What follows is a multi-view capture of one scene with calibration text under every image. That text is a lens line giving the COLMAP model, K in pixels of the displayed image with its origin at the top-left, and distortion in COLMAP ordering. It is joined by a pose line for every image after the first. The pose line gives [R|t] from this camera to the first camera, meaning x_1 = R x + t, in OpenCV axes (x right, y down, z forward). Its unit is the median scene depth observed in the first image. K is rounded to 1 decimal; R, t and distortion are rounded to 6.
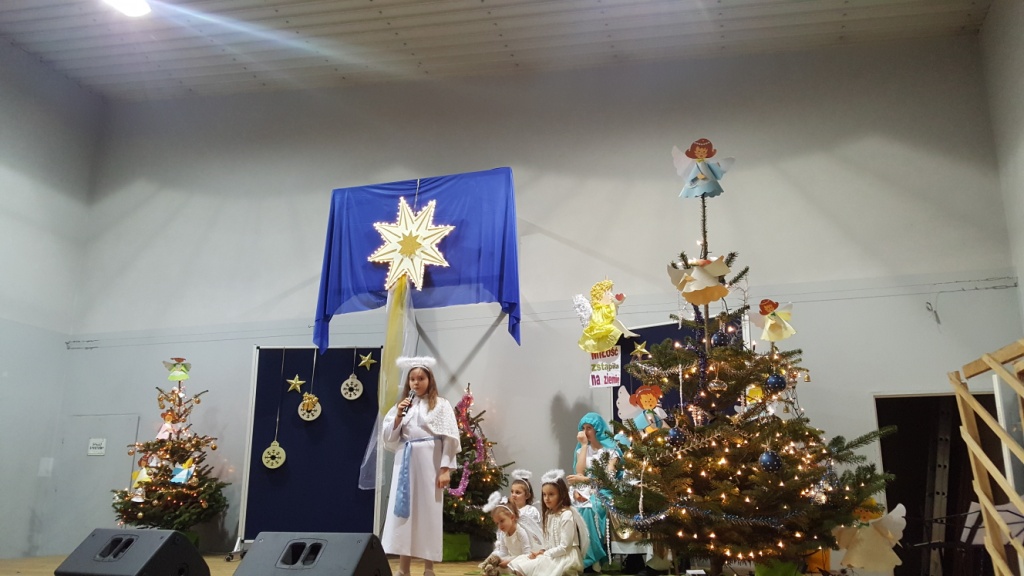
lens RADIAL K [[789.5, 0, 514.1], [0, 789.5, 316.0], [0, 0, 1]] dist [0.154325, -0.286682]
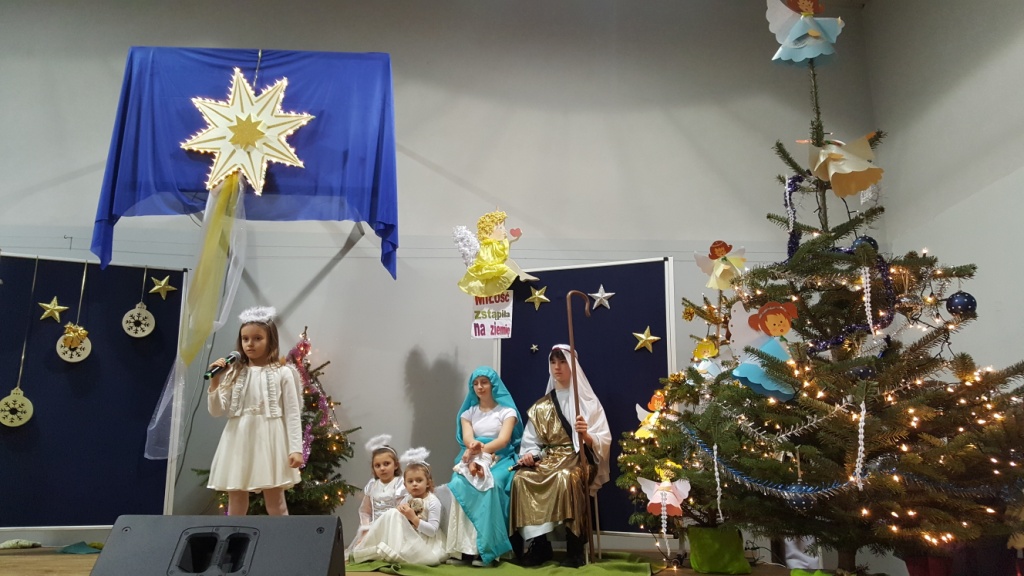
lens RADIAL K [[776.5, 0, 499.7], [0, 776.5, 317.2], [0, 0, 1]] dist [0.160496, -0.323093]
pose [[0.937944, 0.073640, 0.338877, -0.149242], [-0.080399, 0.996745, 0.005929, 0.059405], [-0.337337, -0.032806, 0.940812, 0.221260]]
